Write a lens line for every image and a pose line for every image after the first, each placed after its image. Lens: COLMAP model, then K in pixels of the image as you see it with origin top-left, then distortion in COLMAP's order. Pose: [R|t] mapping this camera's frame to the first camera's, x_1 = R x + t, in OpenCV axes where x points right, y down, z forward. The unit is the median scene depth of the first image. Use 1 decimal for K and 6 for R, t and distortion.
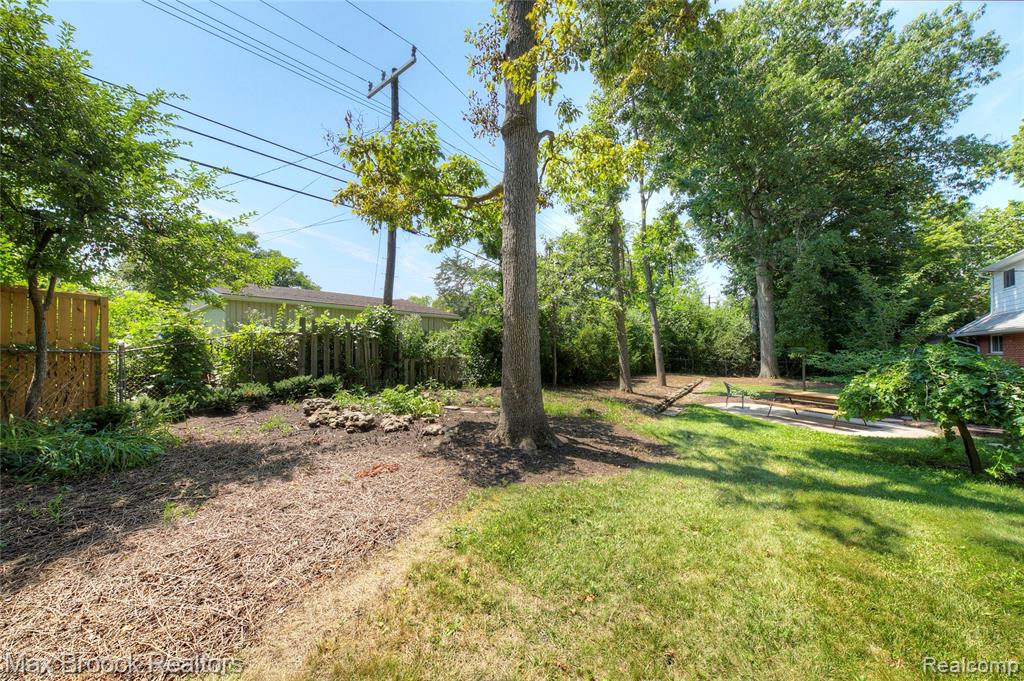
lens RADIAL K [[345.5, 0, 514.4], [0, 345.5, 344.3], [0, 0, 1]] dist [0.000196, 0.000048]
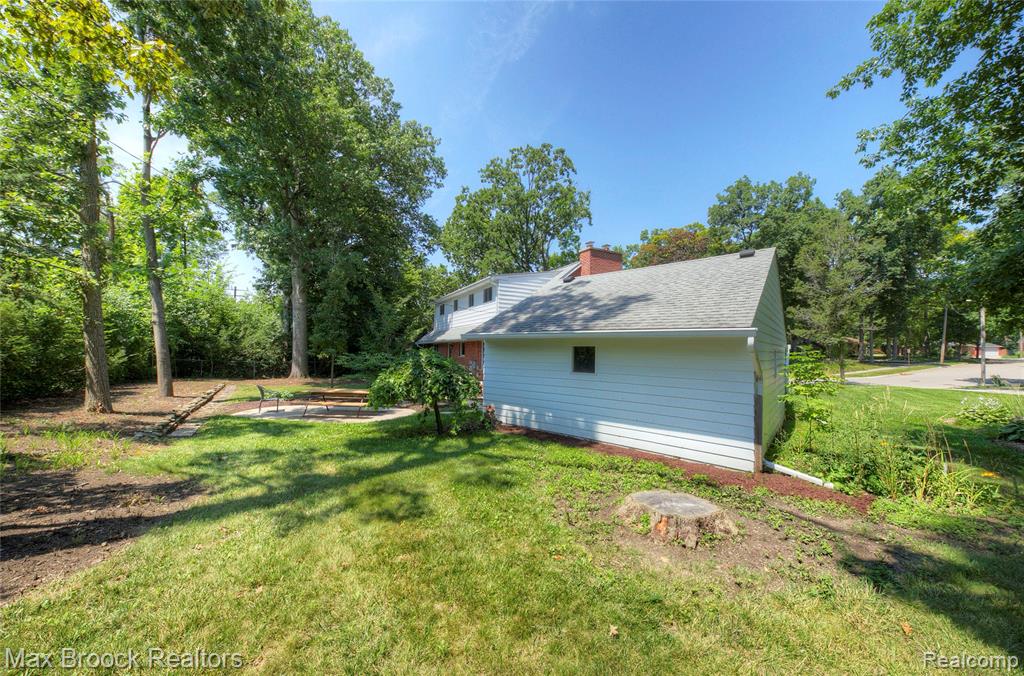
lens RADIAL K [[352.0, 0, 511.3], [0, 352.0, 342.2], [0, 0, 1]] dist [0.014602, -0.008057]
pose [[0.375658, 0.037732, 0.925990, -0.004124], [-0.033171, 0.999078, -0.027254, -0.000706], [-0.926164, -0.020478, 0.376563, 0.044351]]
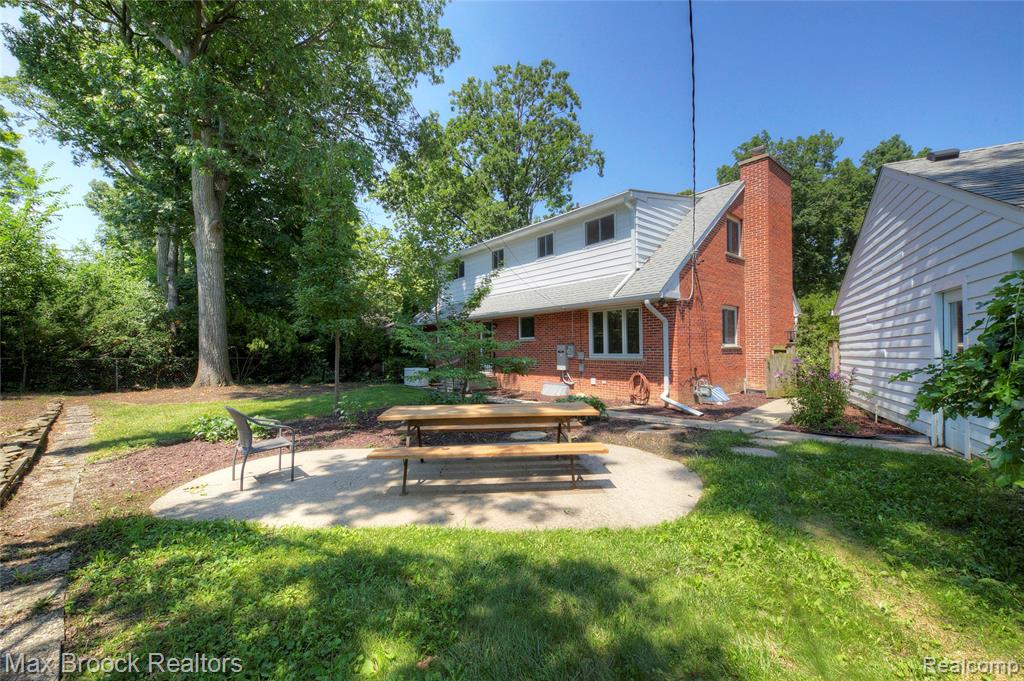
lens RADIAL K [[408.2, 0, 512.0], [0, 408.2, 340.5], [0, 0, 1]] dist [-0.000617, -0.000107]
pose [[0.190777, 0.022927, 0.981366, 0.335338], [-0.012813, 0.999700, -0.020865, 0.059607], [-0.981550, -0.008593, 0.191013, 0.761635]]
